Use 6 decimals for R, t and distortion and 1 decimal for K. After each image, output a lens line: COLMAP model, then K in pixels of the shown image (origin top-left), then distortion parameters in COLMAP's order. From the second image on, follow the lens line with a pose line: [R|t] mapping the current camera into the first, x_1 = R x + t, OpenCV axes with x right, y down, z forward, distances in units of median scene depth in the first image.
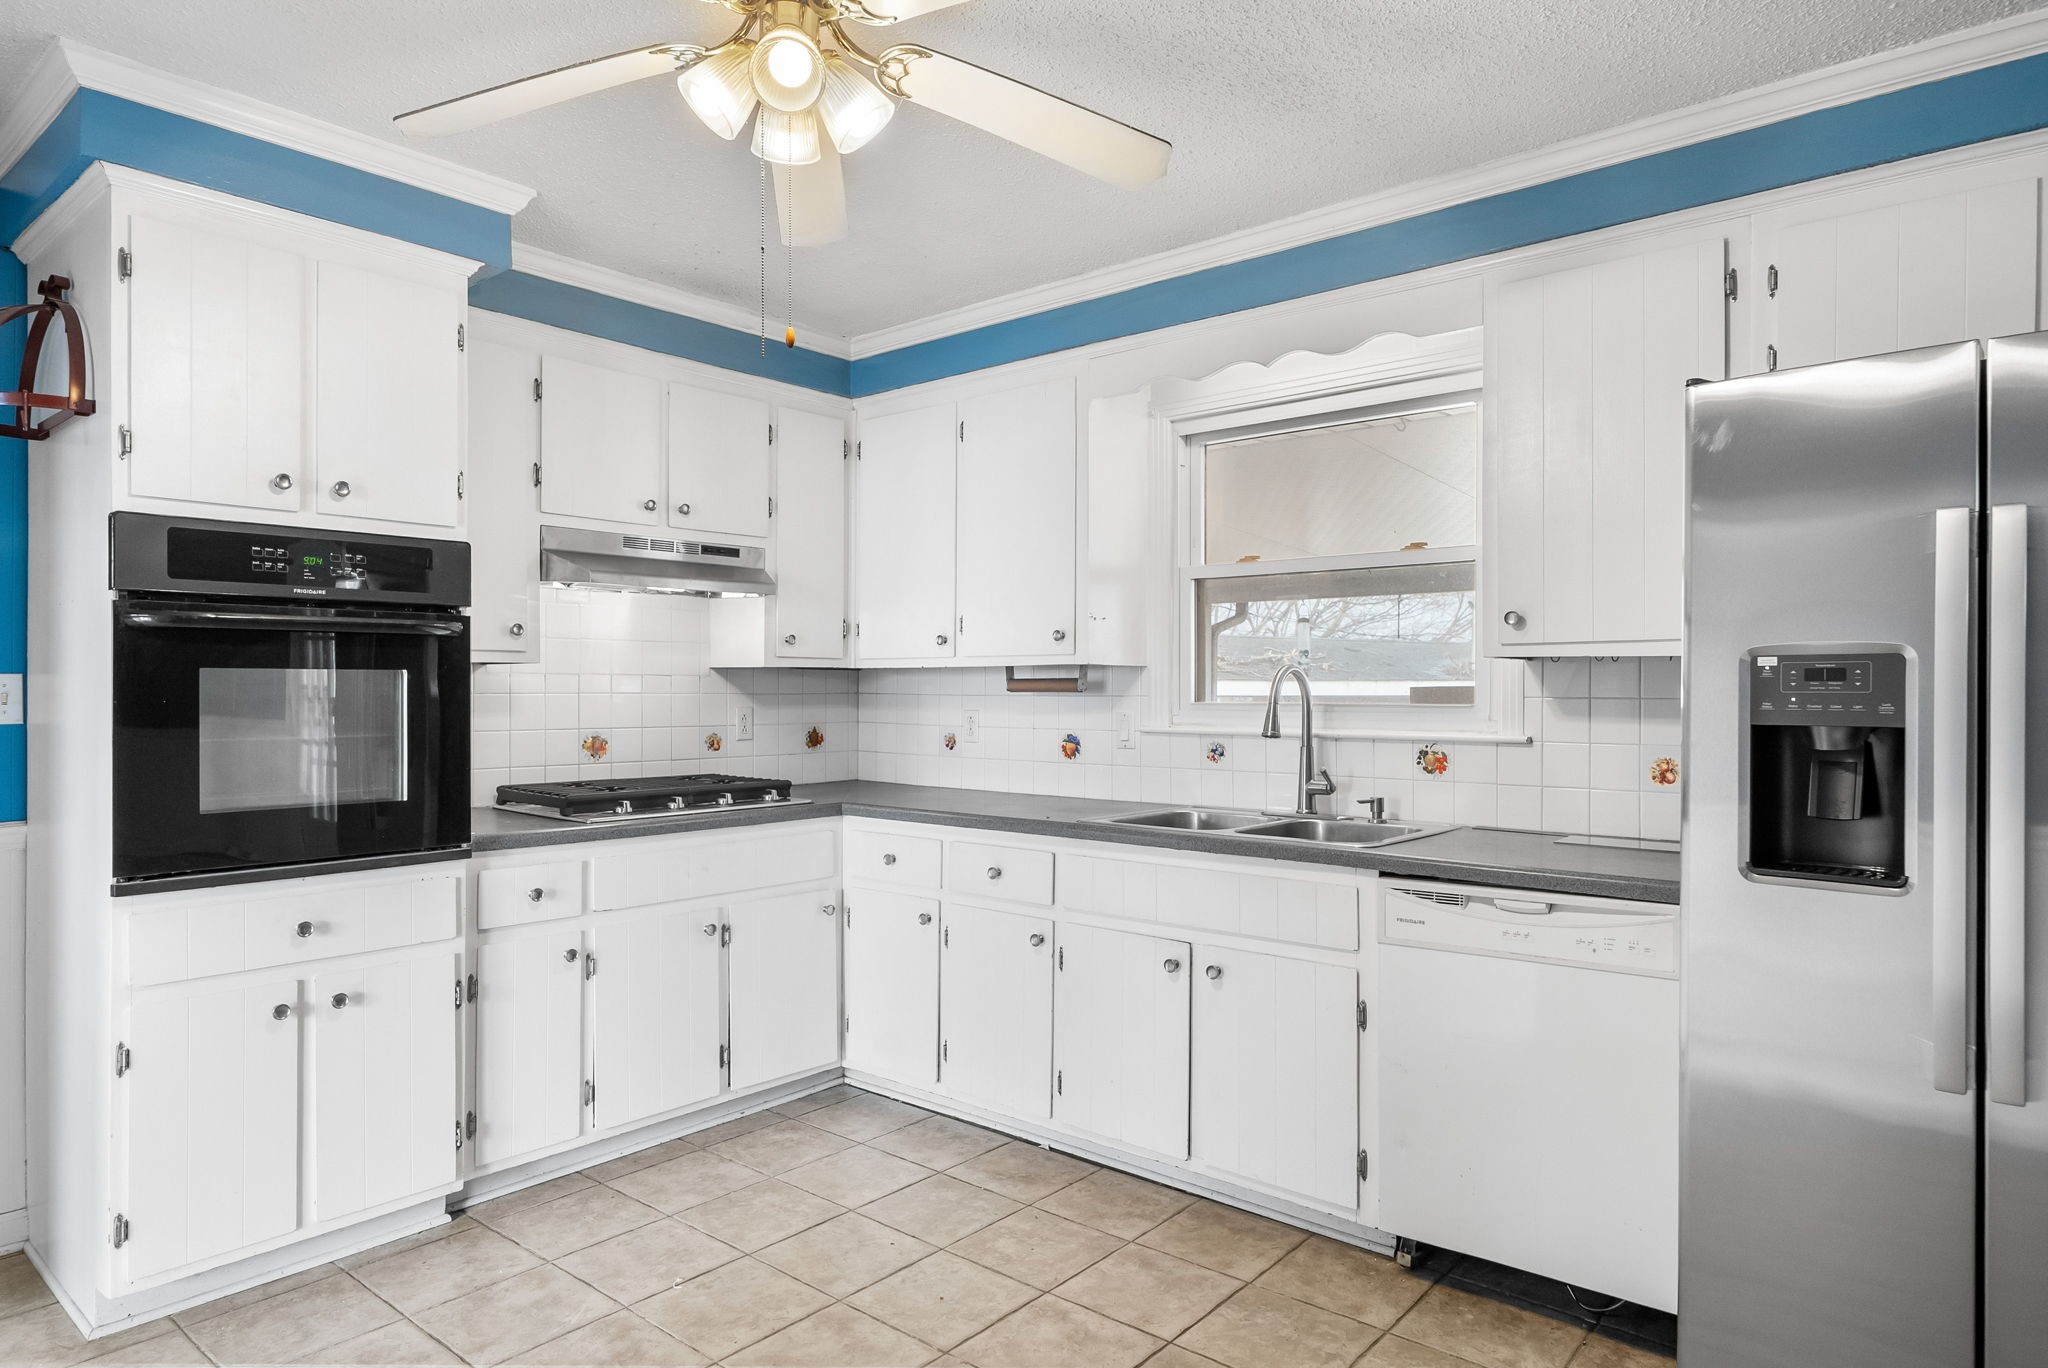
lens RADIAL K [[1212.8, 0, 1007.9], [0, 1212.8, 693.1], [0, 0, 1]] dist [0.008624, 0.000295]
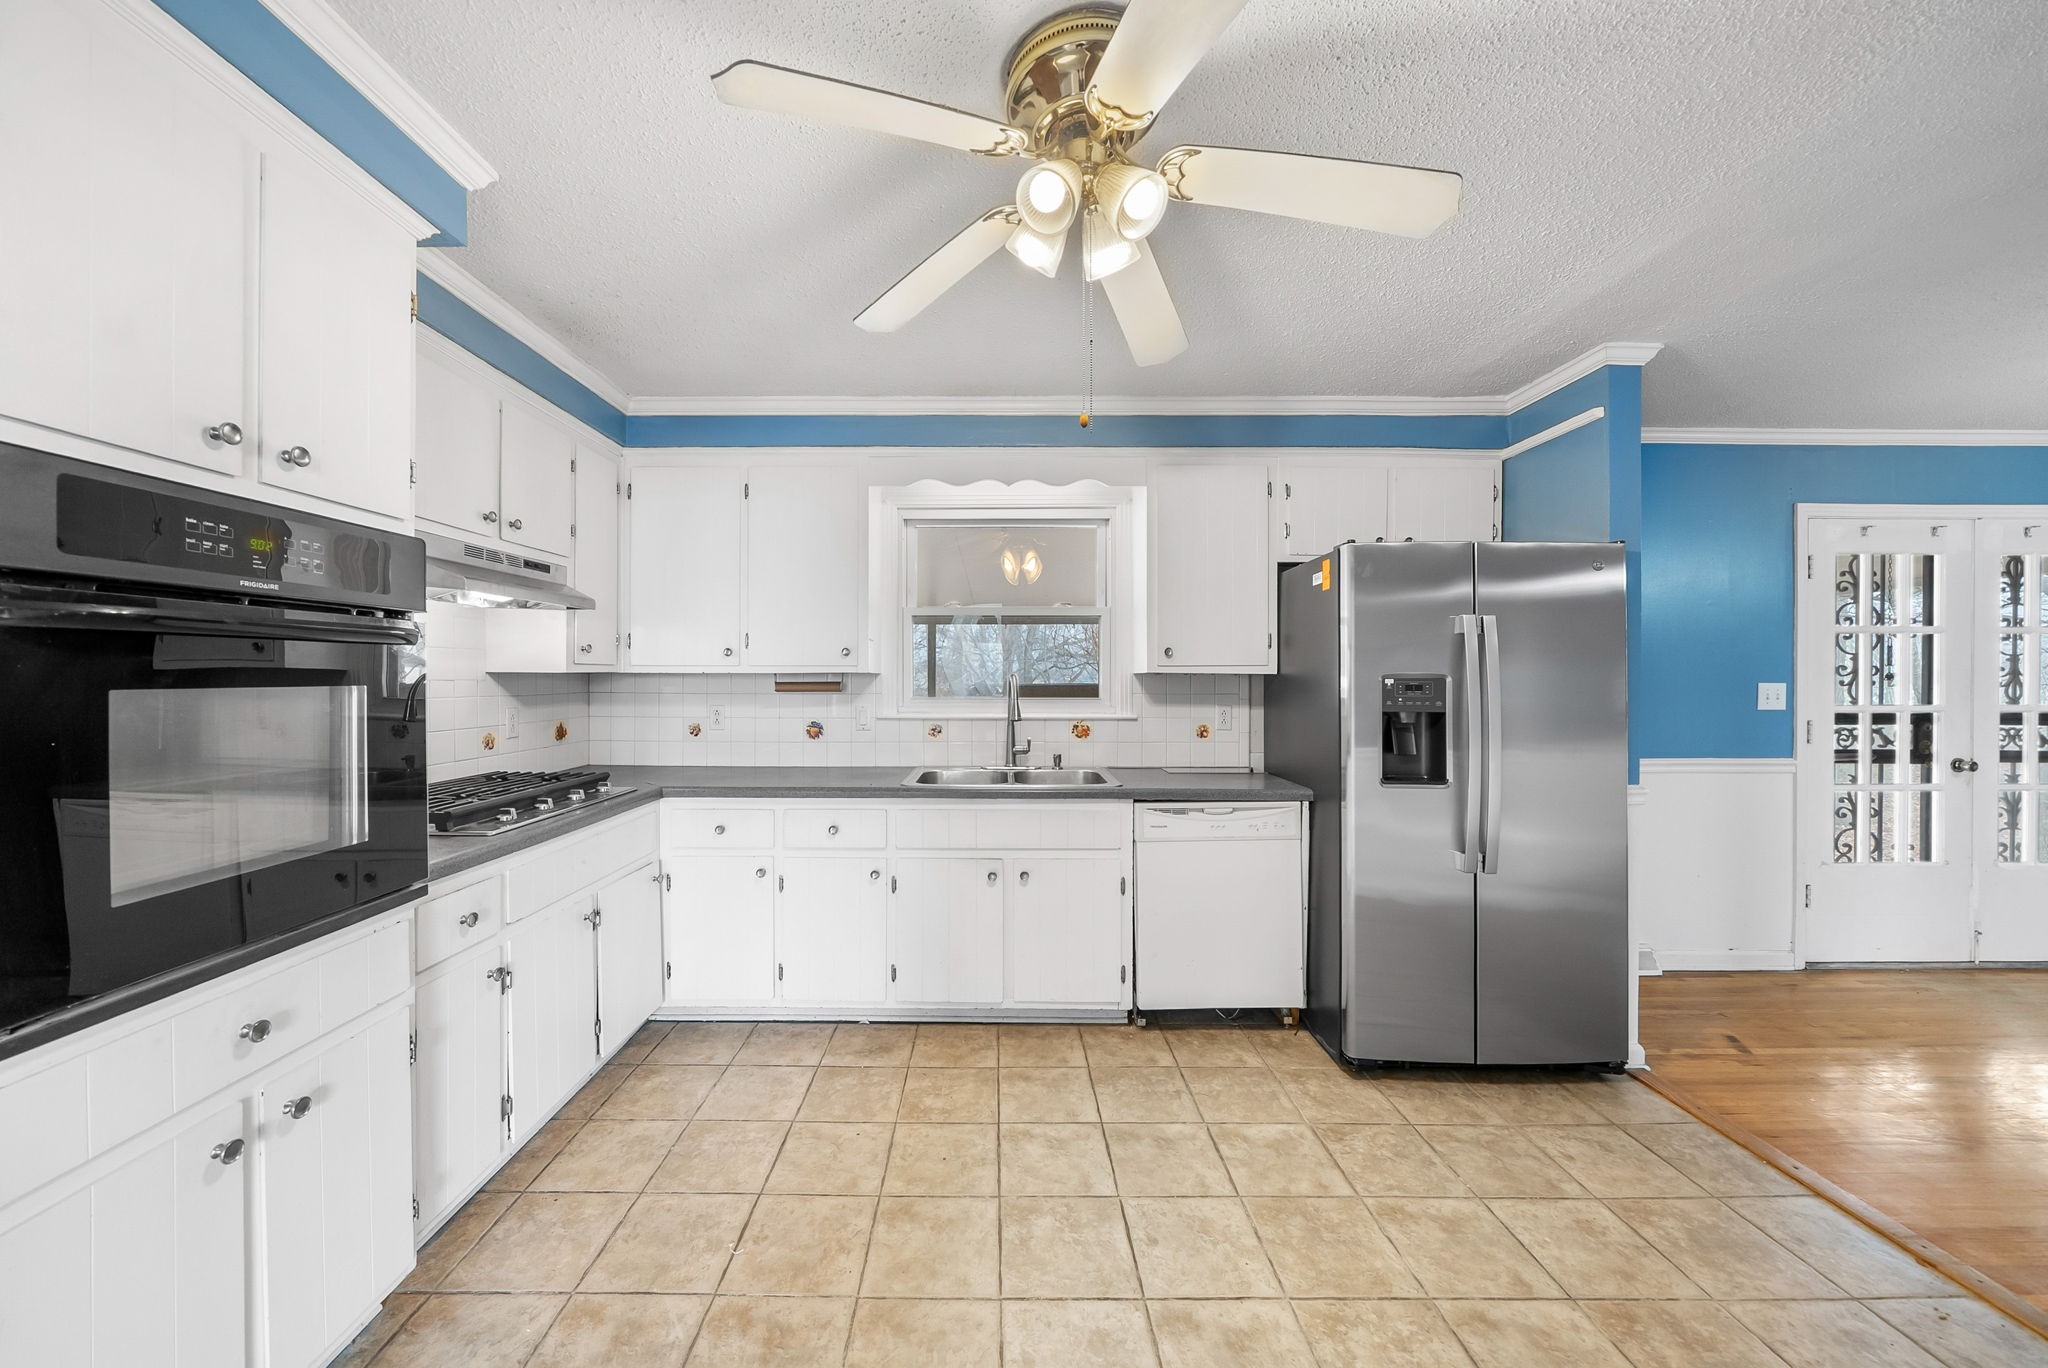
lens RADIAL K [[729.0, 0, 981.3], [0, 729.0, 682.7], [0, 0, 1]] dist [-0.007765, 0.000533]
pose [[0.765198, -0.006255, 0.643764, -0.460564], [0.002285, 0.999973, 0.006999, -0.021940], [-0.643791, -0.003885, 0.765192, 0.323774]]
